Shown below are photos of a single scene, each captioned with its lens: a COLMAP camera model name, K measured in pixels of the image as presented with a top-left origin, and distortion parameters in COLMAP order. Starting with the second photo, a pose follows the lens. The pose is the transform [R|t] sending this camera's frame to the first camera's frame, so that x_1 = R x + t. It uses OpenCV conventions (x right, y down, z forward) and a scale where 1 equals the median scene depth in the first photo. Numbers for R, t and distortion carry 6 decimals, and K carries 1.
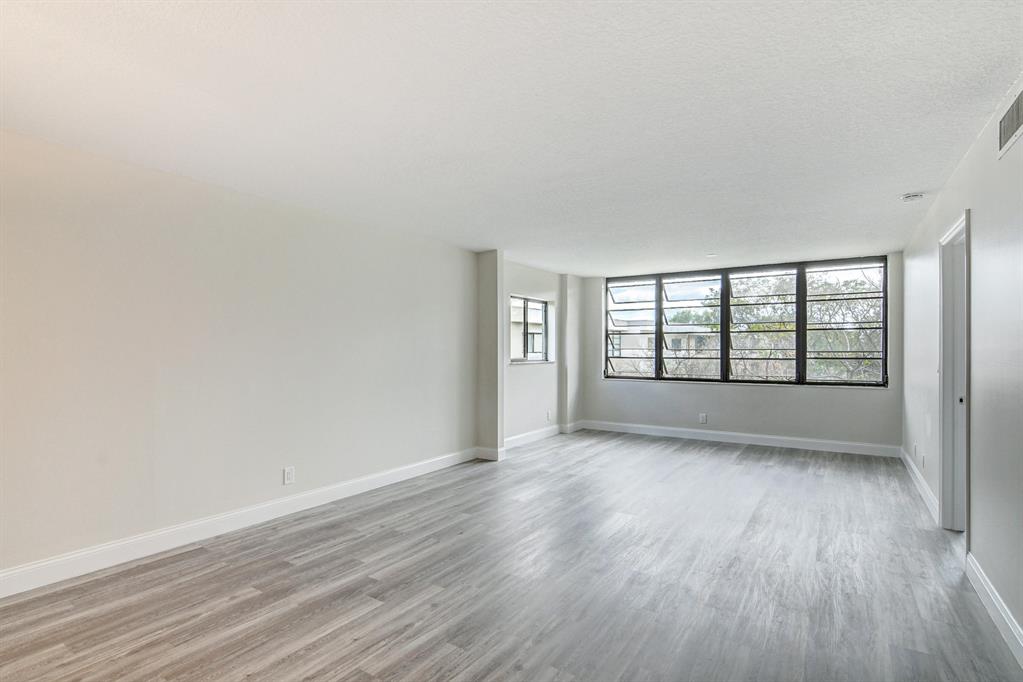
lens RADIAL K [[503.4, 0, 506.7], [0, 503.4, 351.4], [0, 0, 1]] dist [-0.030620, 0.011248]
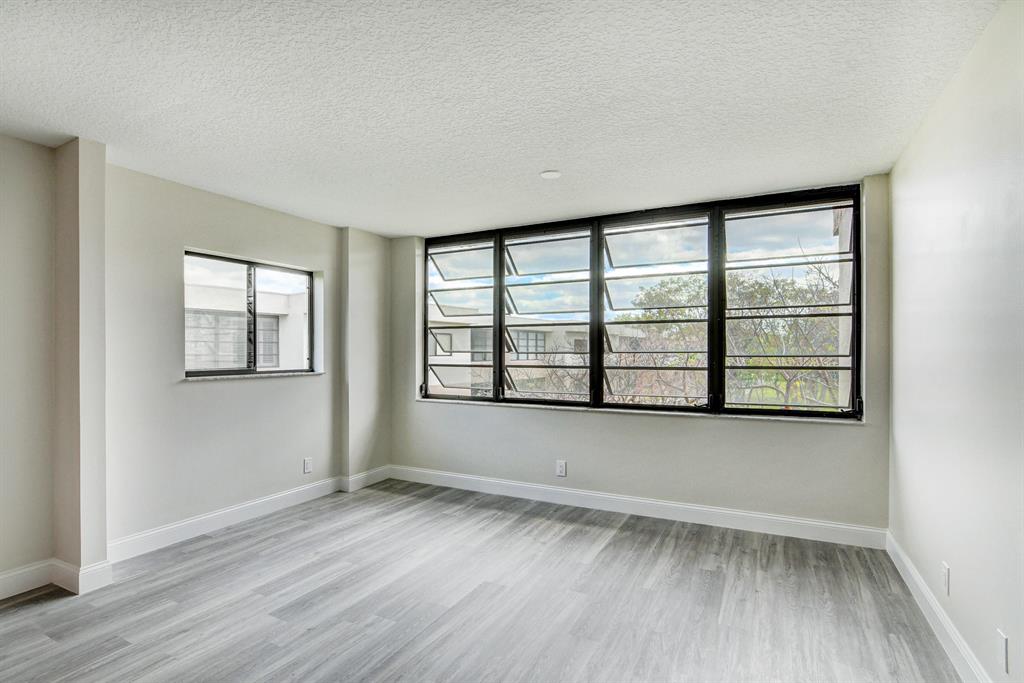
lens RADIAL K [[503.9, 0, 507.2], [0, 503.9, 351.9], [0, 0, 1]] dist [-0.030620, 0.011248]
pose [[0.994363, 0.000718, 0.106027, 0.273450], [-0.000216, 0.999989, -0.004746, -0.001637], [-0.106029, 0.004696, 0.994352, 0.425694]]
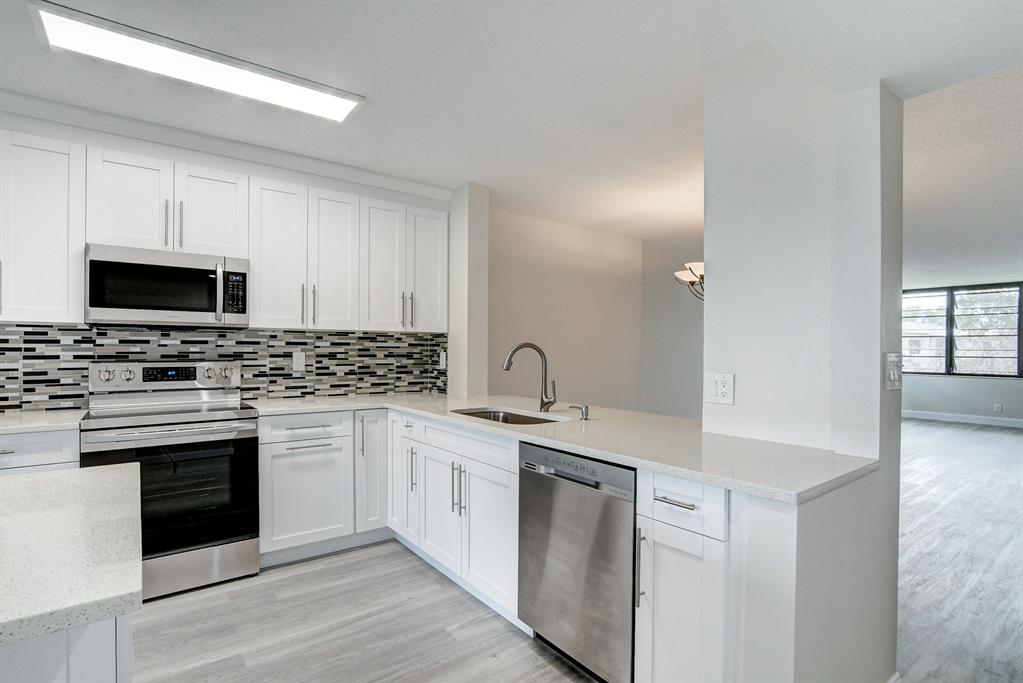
lens RADIAL K [[503.4, 0, 506.7], [0, 503.4, 351.9], [0, 0, 1]] dist [-0.030620, 0.011248]
pose [[0.942561, 0.007520, -0.333948, -0.334797], [-0.007786, 0.999970, 0.000544, 0.010005], [0.333942, 0.002087, 0.942591, -0.522426]]
